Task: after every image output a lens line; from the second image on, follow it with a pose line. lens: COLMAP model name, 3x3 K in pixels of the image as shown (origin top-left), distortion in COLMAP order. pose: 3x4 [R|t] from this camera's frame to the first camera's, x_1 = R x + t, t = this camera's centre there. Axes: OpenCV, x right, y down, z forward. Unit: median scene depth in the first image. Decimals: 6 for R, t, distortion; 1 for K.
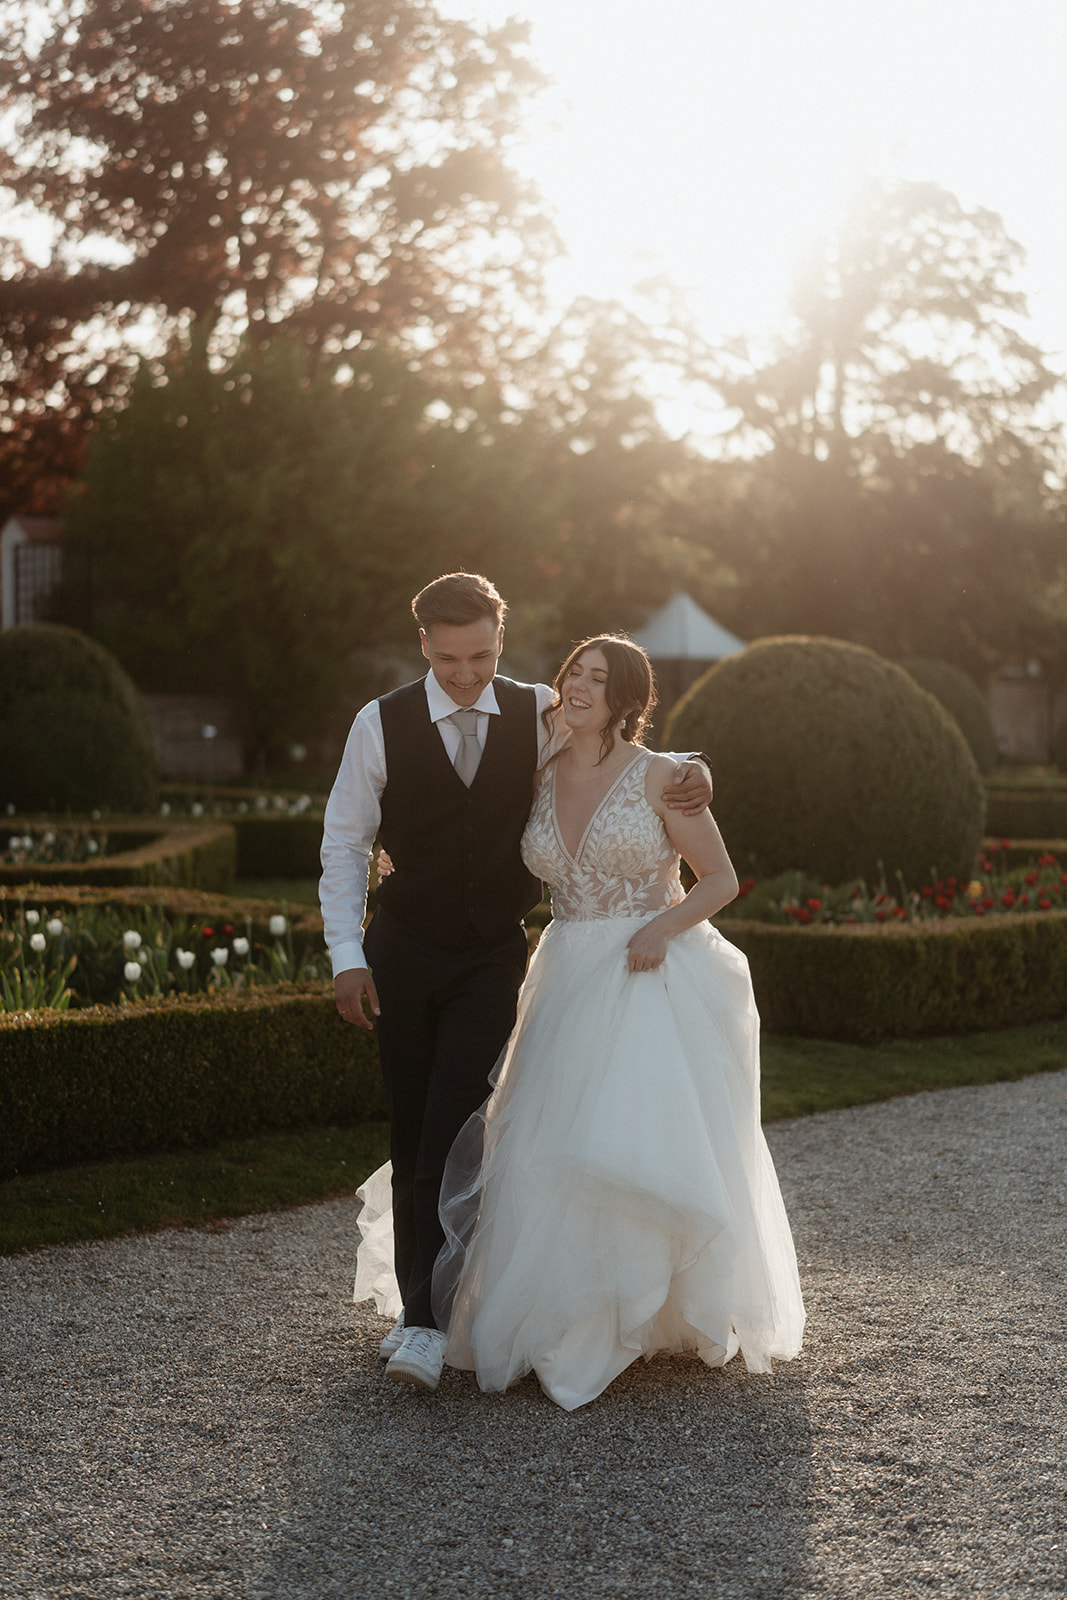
lens RADIAL K [[2288.4, 0, 530.6], [0, 2288.4, 799.5], [0, 0, 1]] dist [-0.004015, 0.000000]
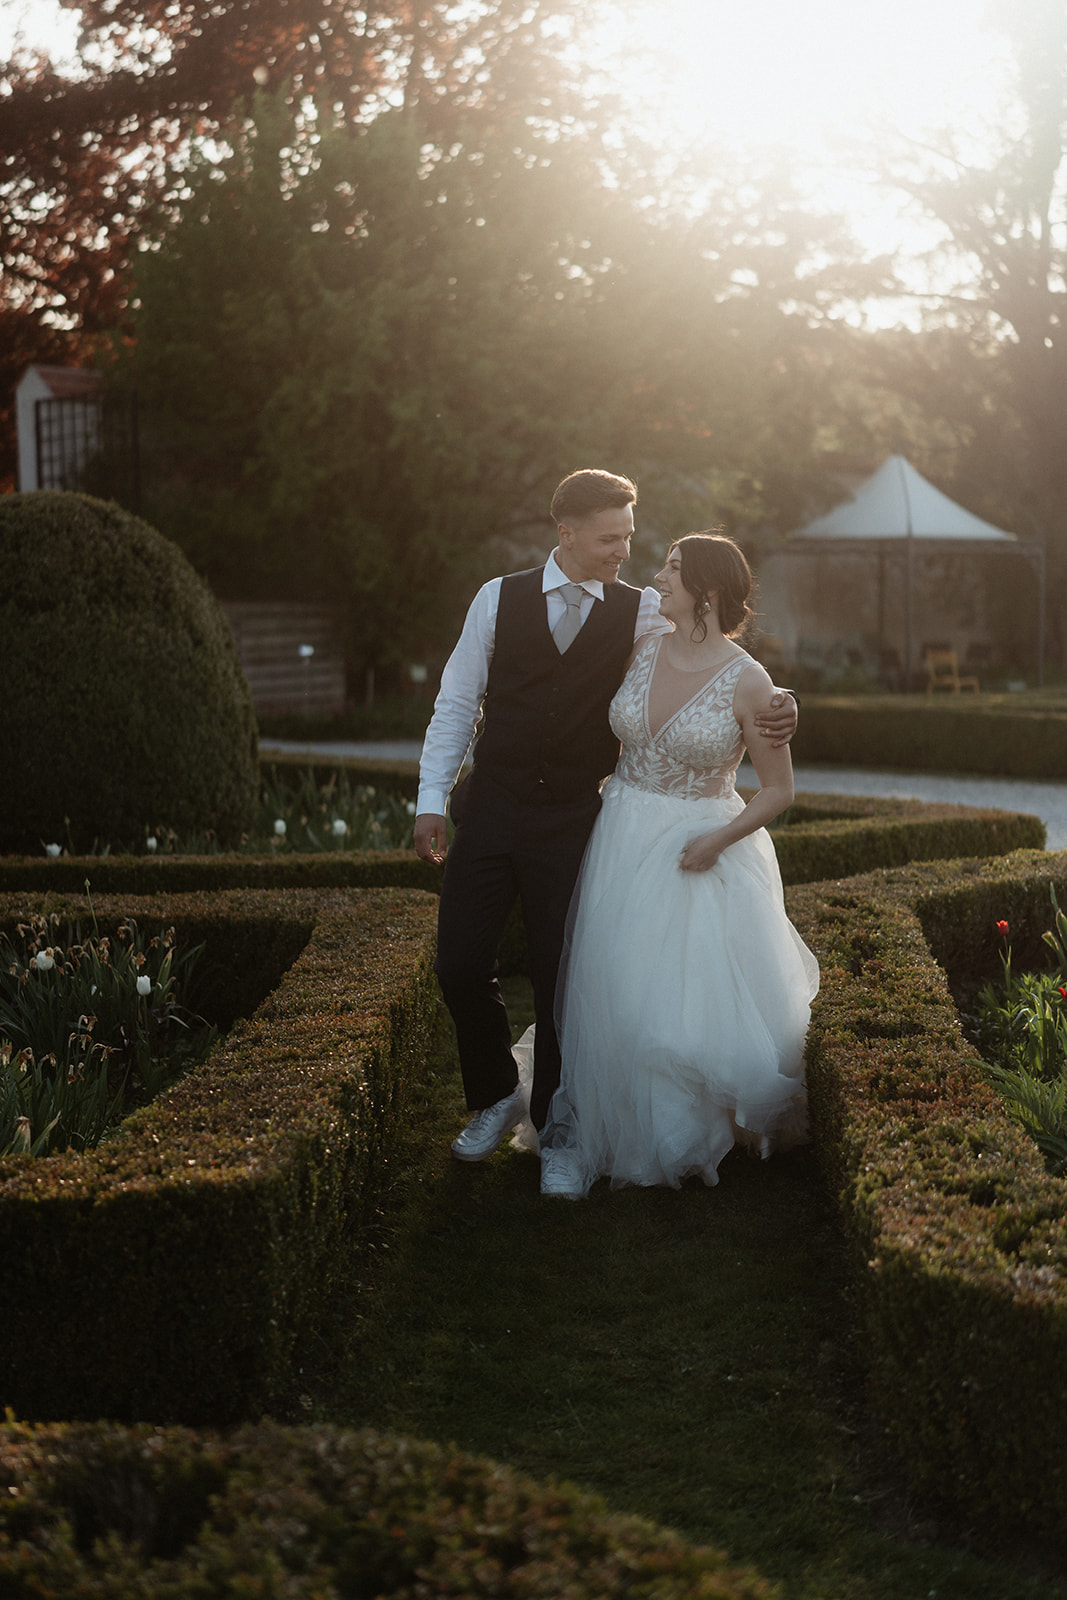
lens RADIAL K [[2288.4, 0, 536.1], [0, 2288.4, 798.6], [0, 0, 1]] dist [-0.004015, 0.000000]
pose [[0.999493, -0.020318, -0.024533, -0.049177], [0.021438, 0.998699, 0.046275, -0.014637], [0.023561, -0.046777, 0.998627, 0.264761]]
